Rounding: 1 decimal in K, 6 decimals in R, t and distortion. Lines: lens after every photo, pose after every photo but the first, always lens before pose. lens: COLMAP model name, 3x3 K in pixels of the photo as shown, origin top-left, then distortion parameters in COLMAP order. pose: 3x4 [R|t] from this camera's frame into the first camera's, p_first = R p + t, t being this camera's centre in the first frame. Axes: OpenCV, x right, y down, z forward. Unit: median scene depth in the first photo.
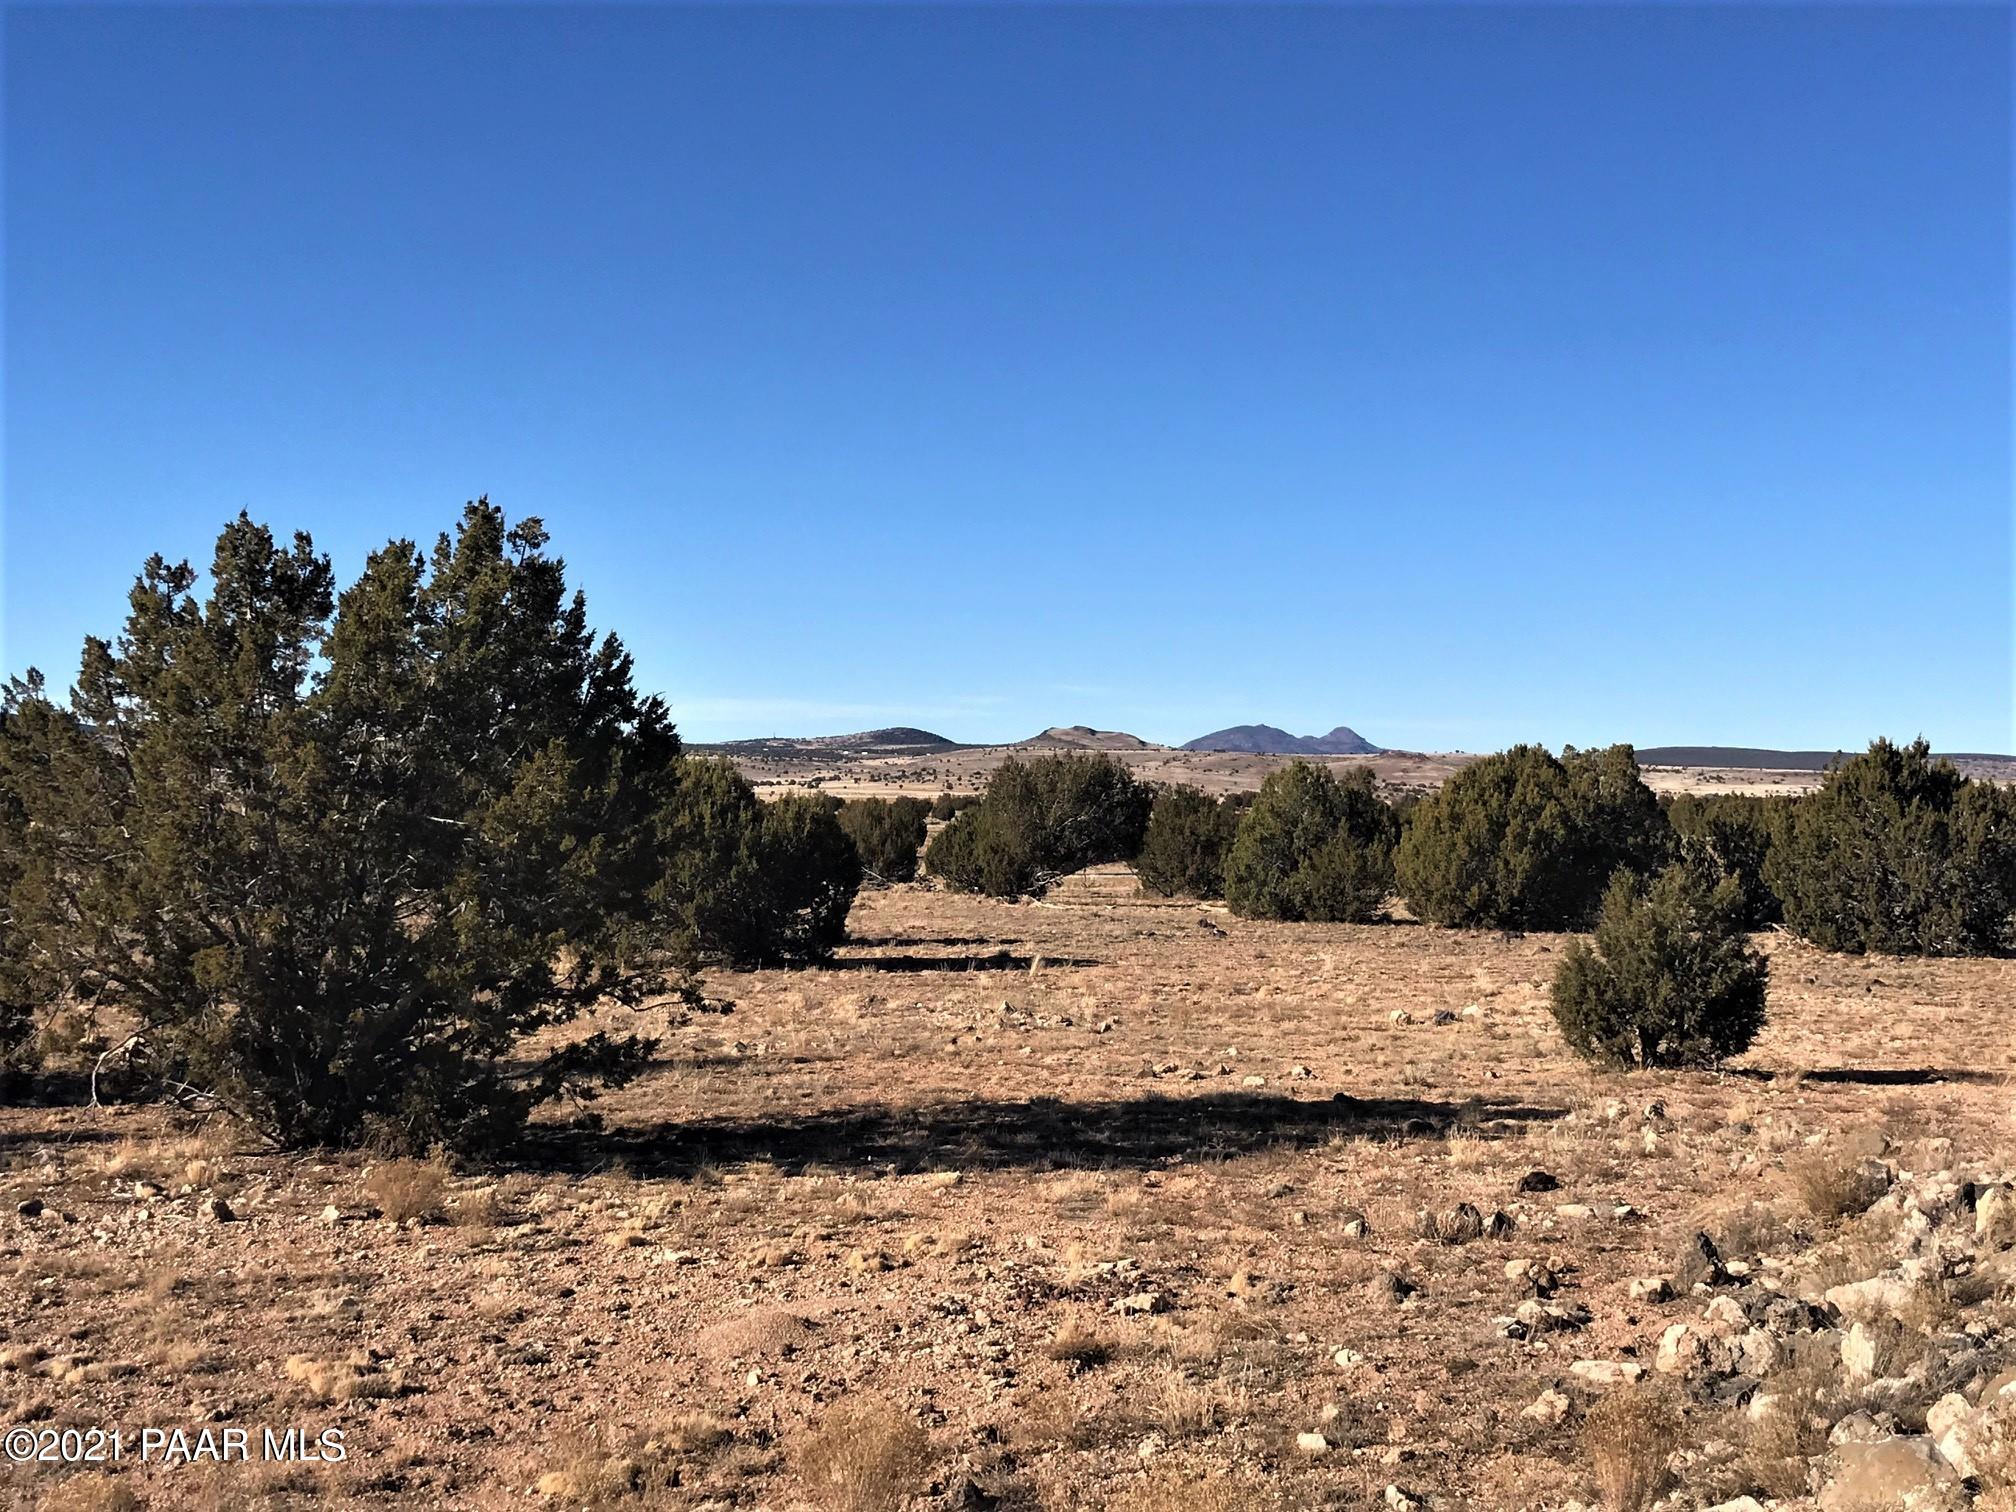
lens RADIAL K [[2539.9, 0, 1008.2], [0, 2539.9, 751.8], [0, 0, 1]] dist [0.034487, 0.000000]
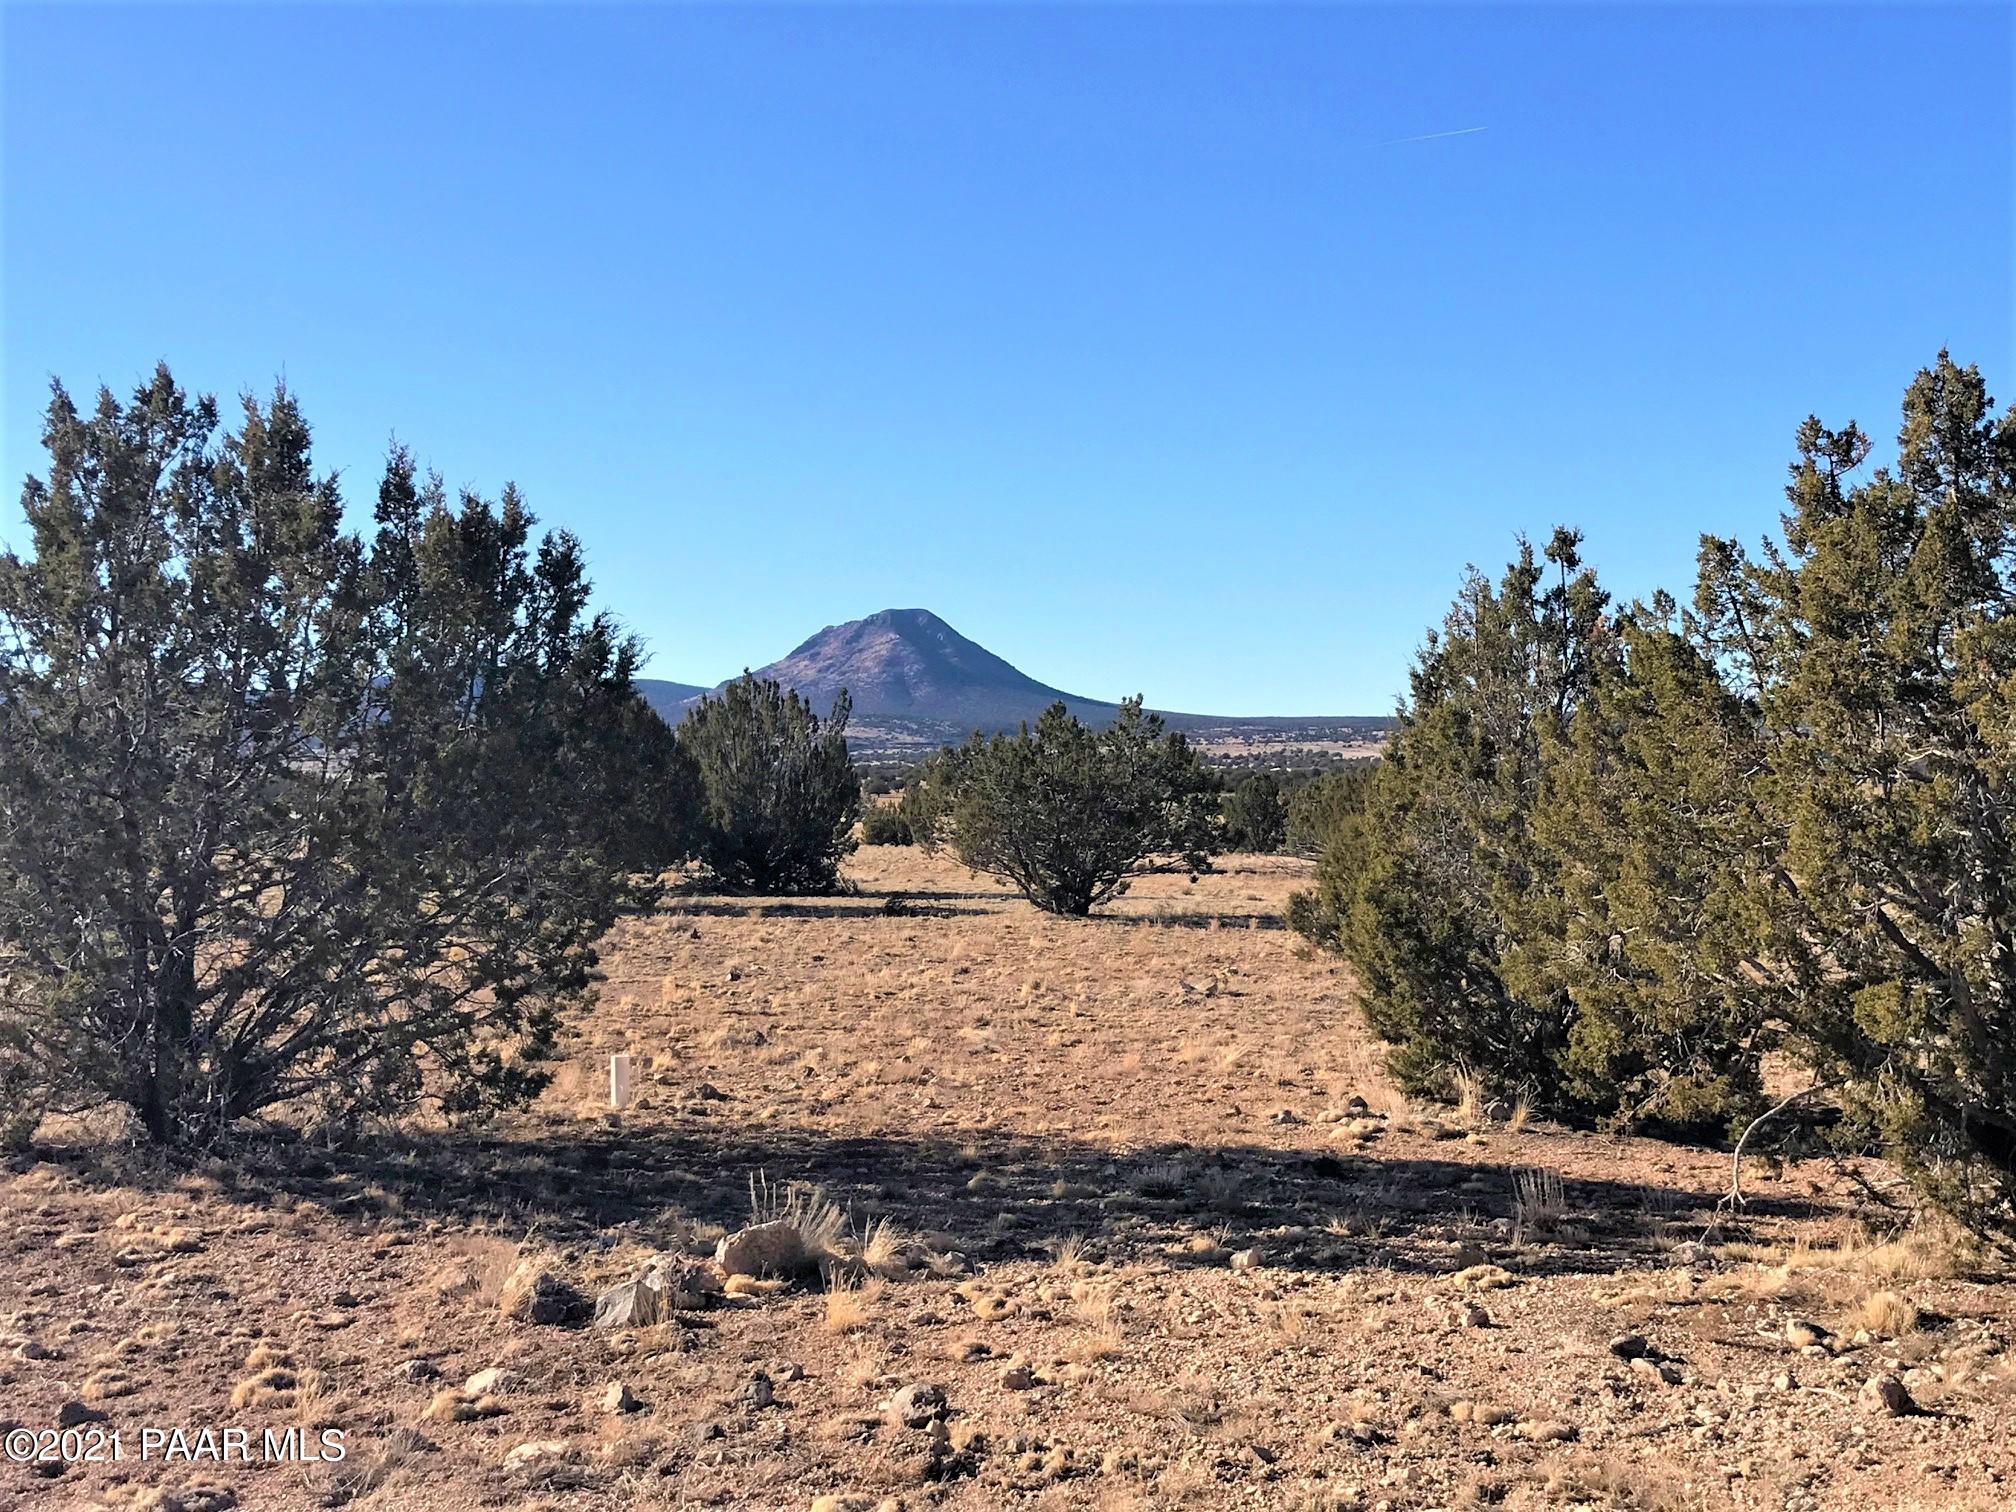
lens RADIAL K [[2515.3, 0, 1008.5], [0, 2515.3, 739.4], [0, 0, 1]] dist [0.011261, 0.000000]
pose [[0.763279, -0.022019, -0.645694, -0.031359], [0.024637, 0.999684, -0.004966, 0.005458], [0.645599, -0.012117, 0.763580, 0.182728]]
